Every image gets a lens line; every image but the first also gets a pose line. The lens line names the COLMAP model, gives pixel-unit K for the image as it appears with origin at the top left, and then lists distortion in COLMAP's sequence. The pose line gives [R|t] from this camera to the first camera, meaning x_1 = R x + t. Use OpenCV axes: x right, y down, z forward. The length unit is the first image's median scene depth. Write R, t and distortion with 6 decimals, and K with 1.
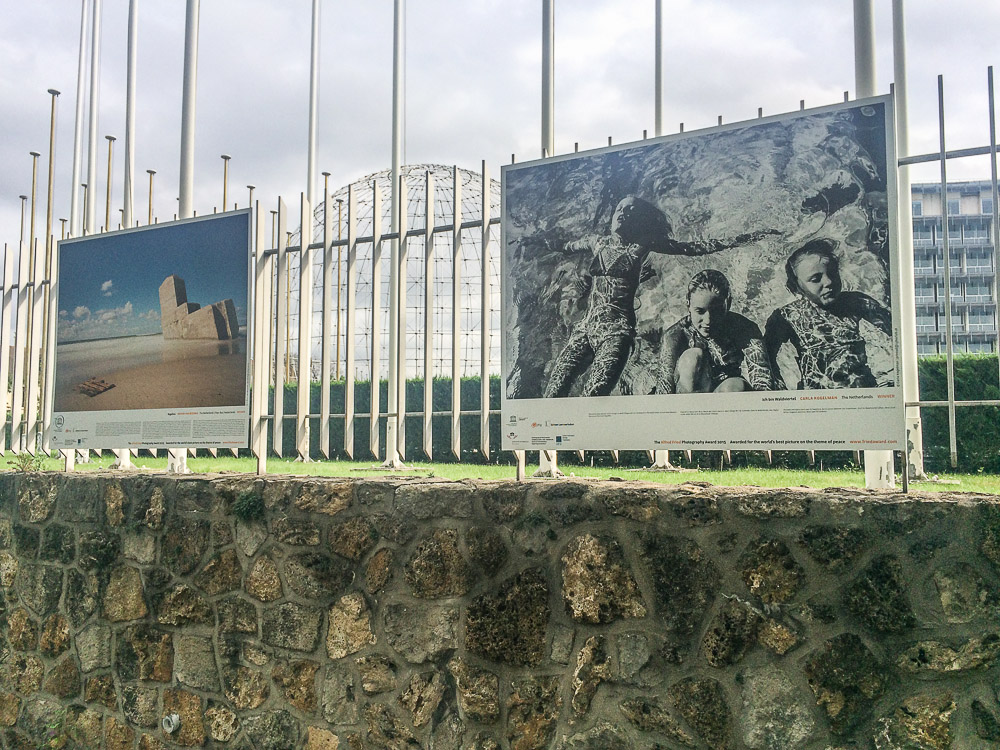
lens RADIAL K [[861.3, 0, 494.2], [0, 861.3, 368.4], [0, 0, 1]] dist [0.088967, -0.110095]
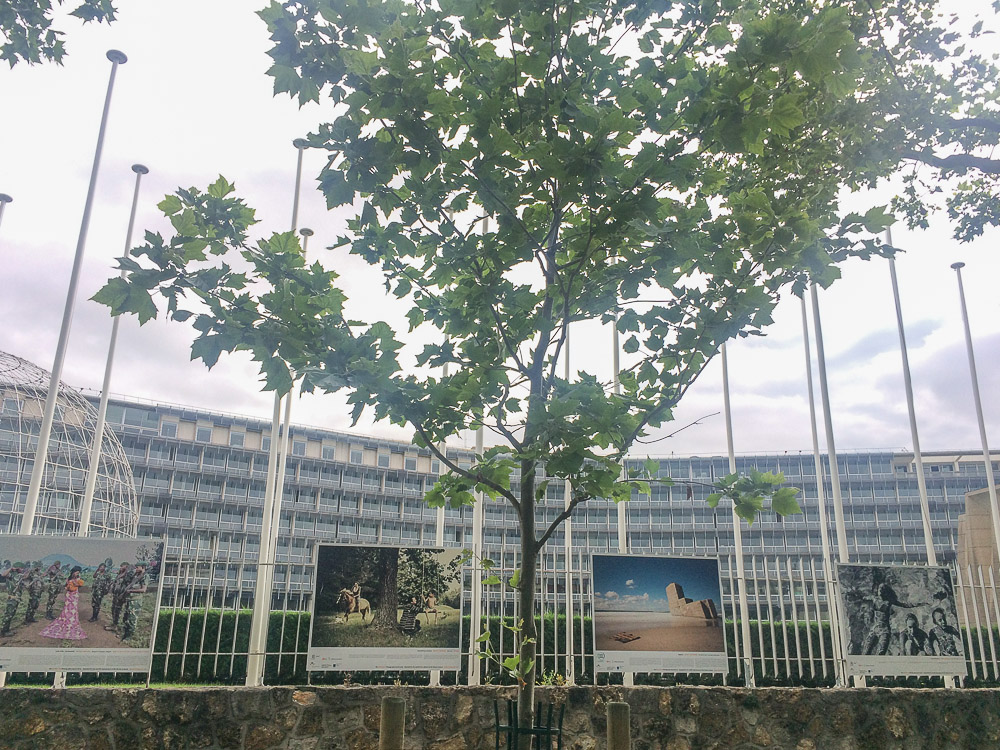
lens RADIAL K [[861.3, 0, 494.2], [0, 861.3, 368.4], [0, 0, 1]] dist [0.088967, -0.110095]
pose [[0.749357, 0.217106, 0.625563, -2.643530], [-0.063722, 0.963981, -0.258225, -0.048934], [-0.659093, 0.153641, 0.736200, -0.393661]]
